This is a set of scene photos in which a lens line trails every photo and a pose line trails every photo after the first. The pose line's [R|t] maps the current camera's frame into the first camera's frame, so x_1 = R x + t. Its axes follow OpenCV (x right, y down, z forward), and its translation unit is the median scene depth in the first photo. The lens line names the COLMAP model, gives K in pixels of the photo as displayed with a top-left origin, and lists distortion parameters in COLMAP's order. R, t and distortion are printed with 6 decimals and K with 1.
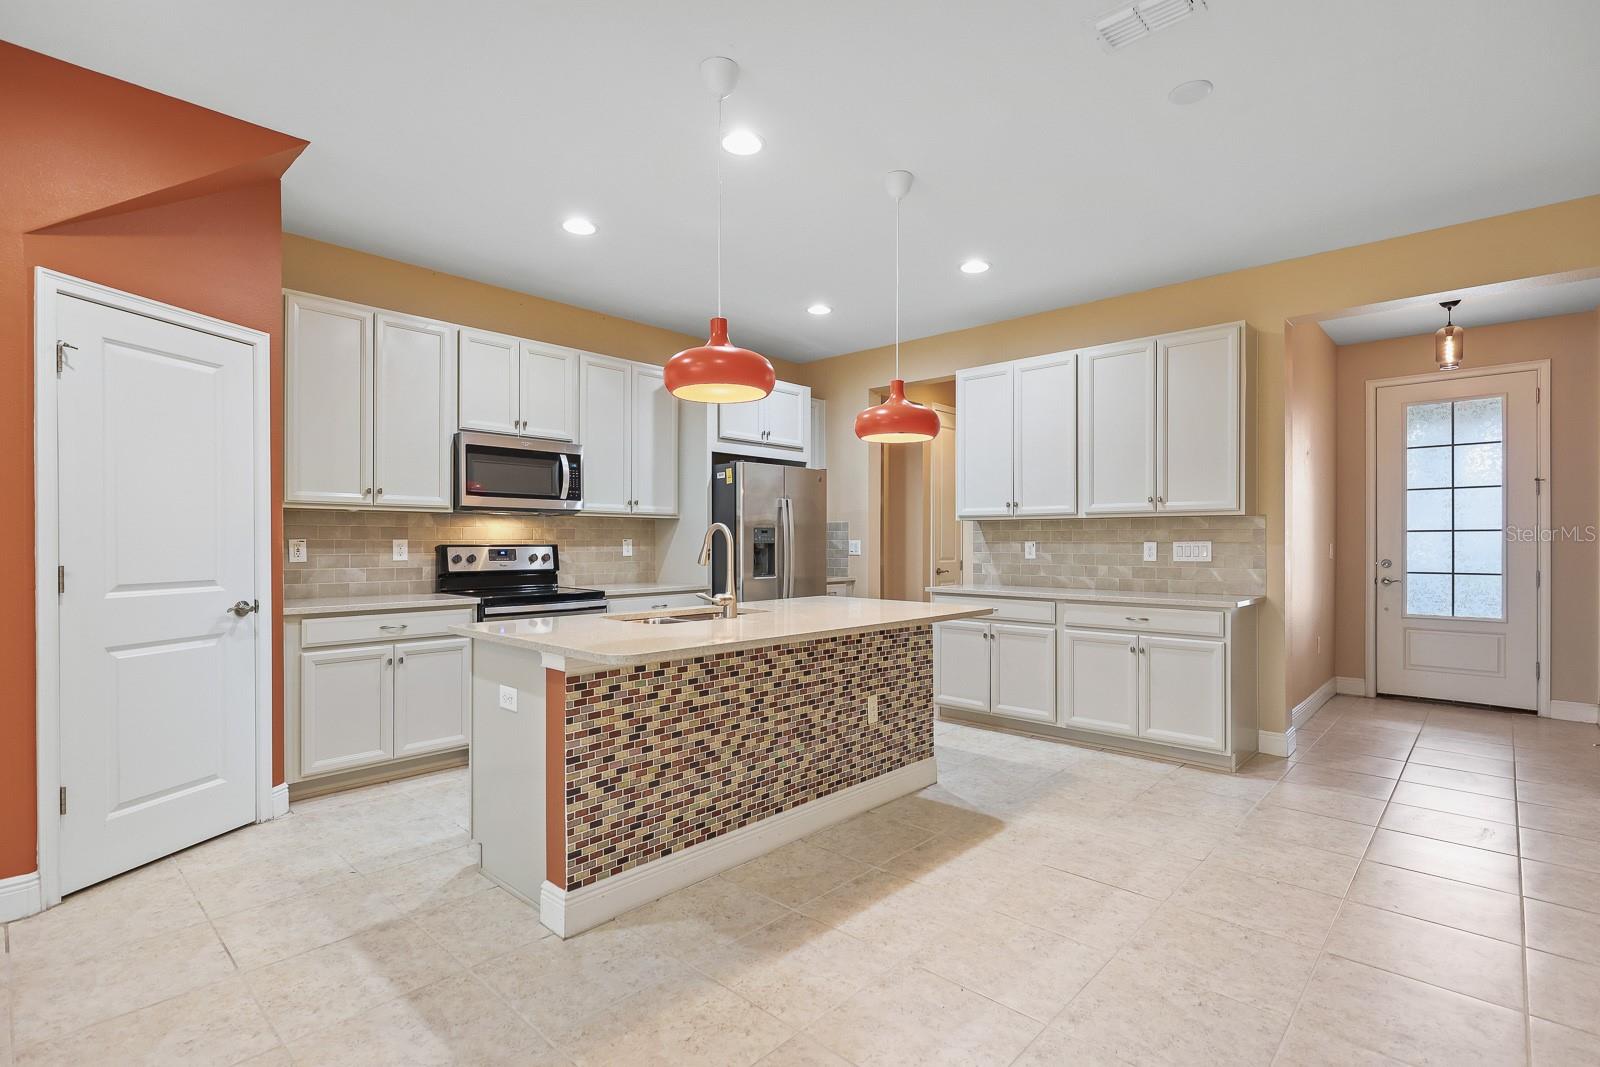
lens RADIAL K [[760.7, 0, 814.5], [0, 760.7, 539.3], [0, 0, 1]] dist [0.001103, 0.000837]
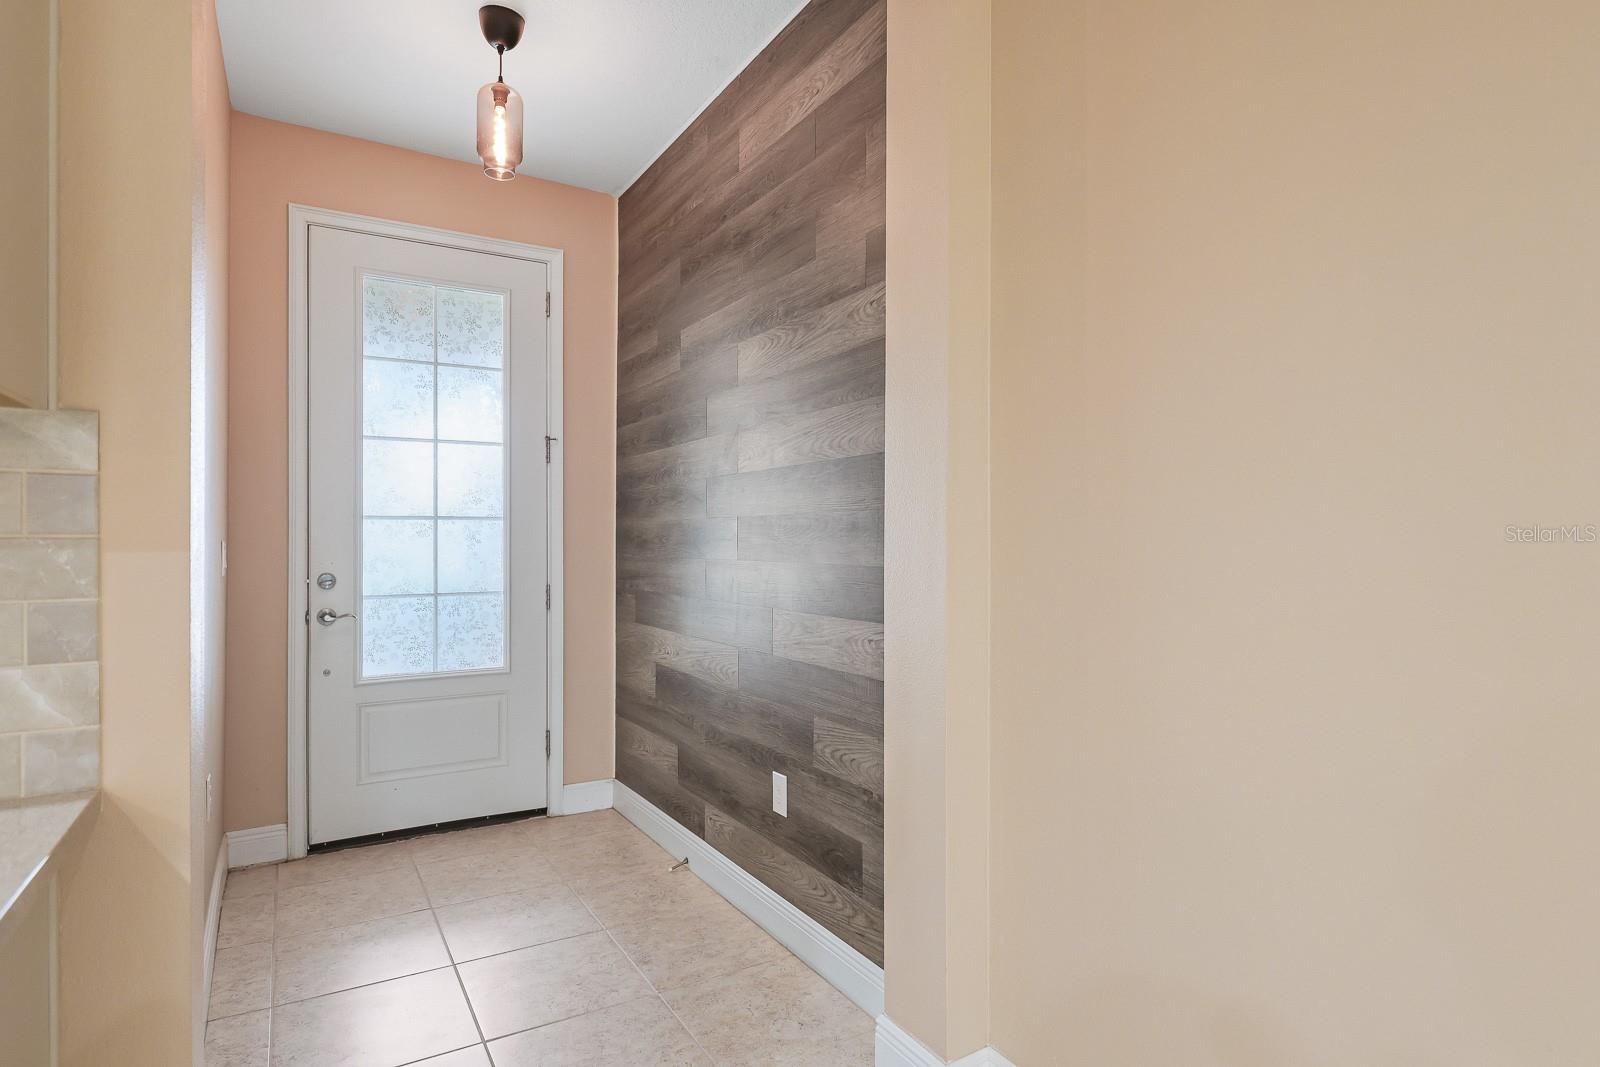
lens RADIAL K [[842.5, 0, 799.8], [0, 842.5, 543.0], [0, 0, 1]] dist [-0.010838, 0.001373]
pose [[0.282763, -0.004167, 0.959181, 0.408880], [-0.004961, 0.999971, 0.005806, 0.002648], [-0.959177, -0.006401, 0.282734, 0.718417]]
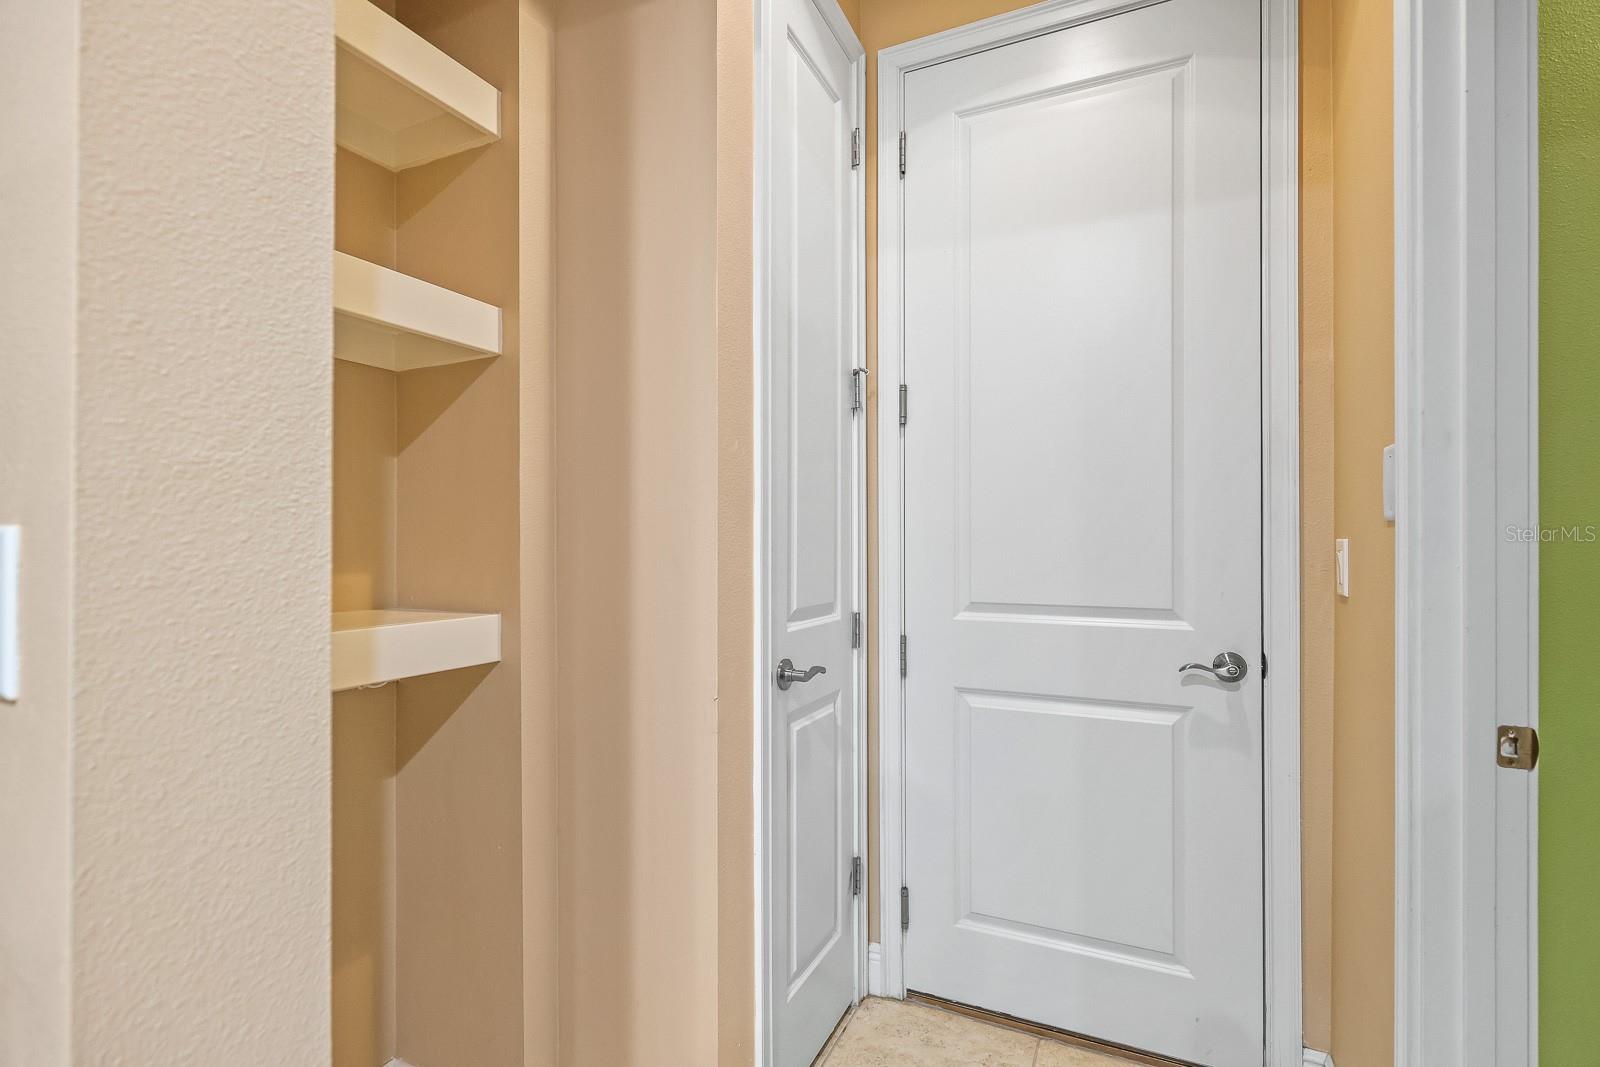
lens RADIAL K [[755.7, 0, 803.1], [0, 755.7, 546.0], [0, 0, 1]] dist [0.003644, -0.000053]
pose [[0.948675, 0.004525, 0.316221, 0.158715], [-0.003608, 0.999987, -0.003487, 0.010344], [-0.316232, 0.002168, 0.948679, 1.253008]]
